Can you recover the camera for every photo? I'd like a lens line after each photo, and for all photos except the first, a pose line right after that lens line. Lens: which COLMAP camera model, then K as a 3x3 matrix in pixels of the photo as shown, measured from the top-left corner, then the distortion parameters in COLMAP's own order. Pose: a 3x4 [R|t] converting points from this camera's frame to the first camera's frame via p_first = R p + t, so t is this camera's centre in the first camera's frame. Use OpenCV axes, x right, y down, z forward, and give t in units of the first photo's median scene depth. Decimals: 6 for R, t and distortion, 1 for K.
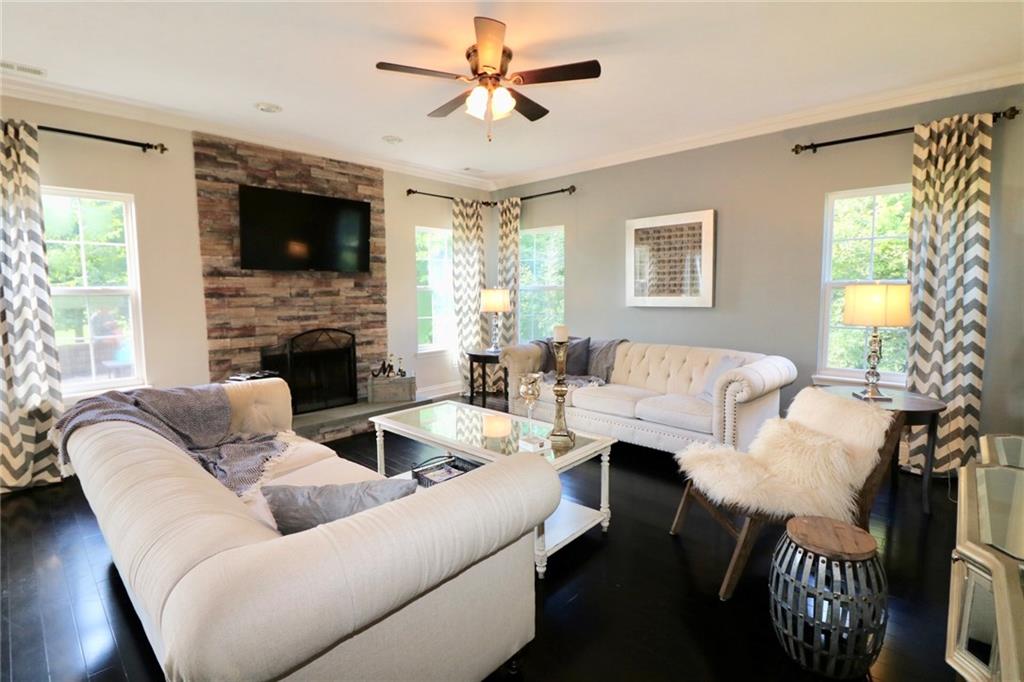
lens RADIAL K [[476.1, 0, 513.8], [0, 476.1, 333.0], [0, 0, 1]] dist [-0.002737, -0.007627]
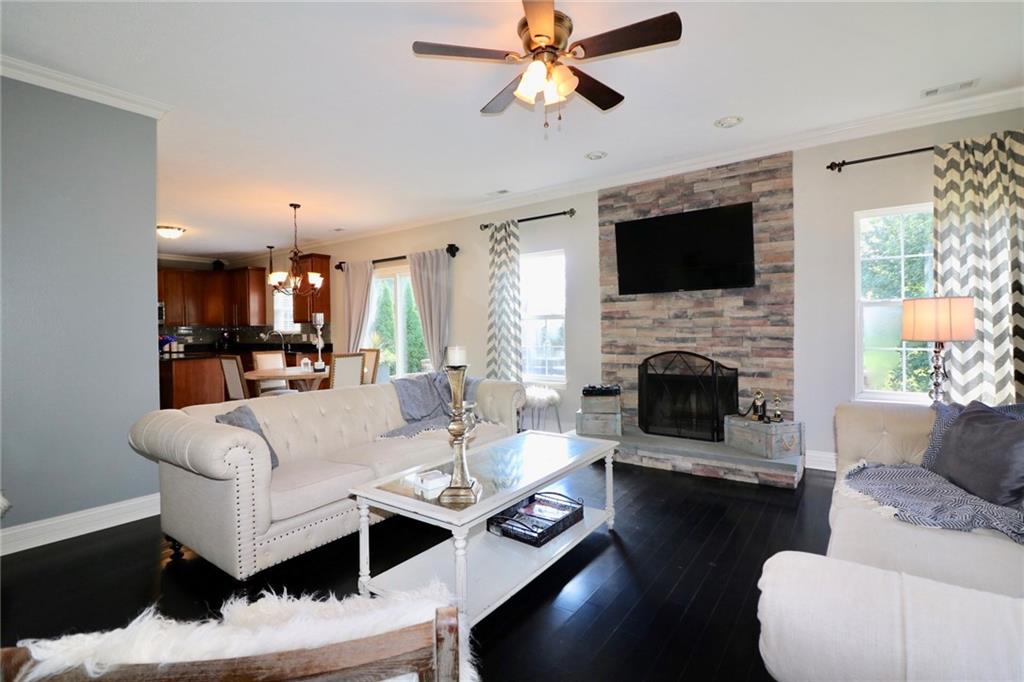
lens RADIAL K [[476.1, 0, 511.5], [0, 476.1, 331.3], [0, 0, 1]] dist [-0.002737, -0.007627]
pose [[0.119256, 0.010673, -0.992806, 0.488580], [-0.071261, 0.997455, 0.002163, -0.026702], [0.990303, 0.070490, 0.119713, 0.542784]]
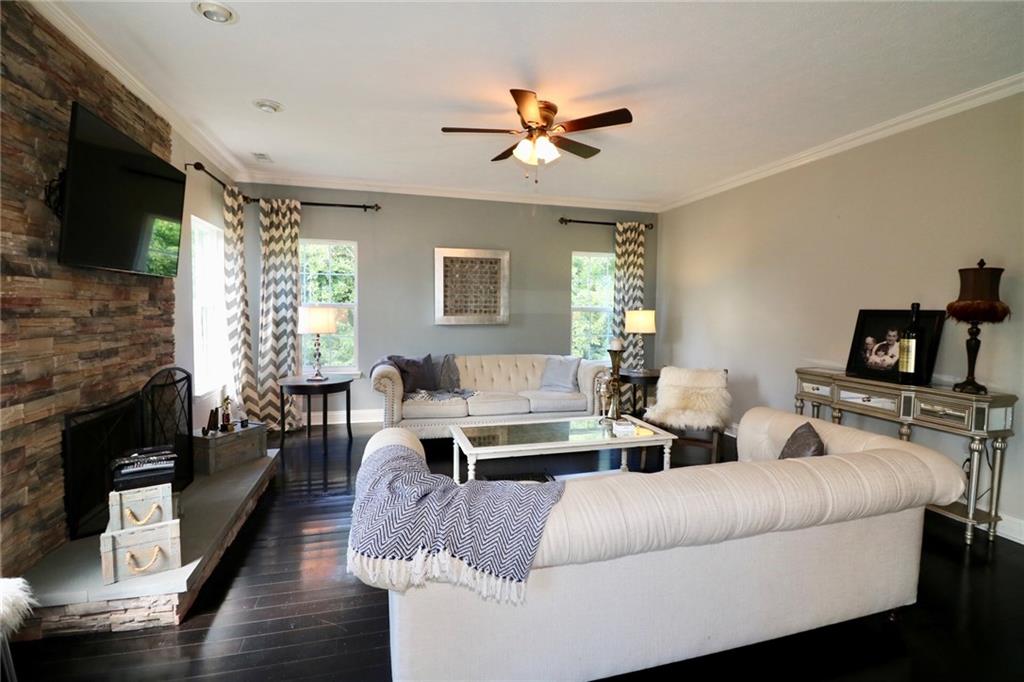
lens RADIAL K [[476.1, 0, 511.7], [0, 476.1, 331.0], [0, 0, 1]] dist [-0.002737, -0.007627]
pose [[0.521911, -0.026400, 0.852591, -0.674558], [0.058633, 0.998267, -0.004982, -0.027444], [-0.850982, 0.052590, 0.522555, 0.293080]]
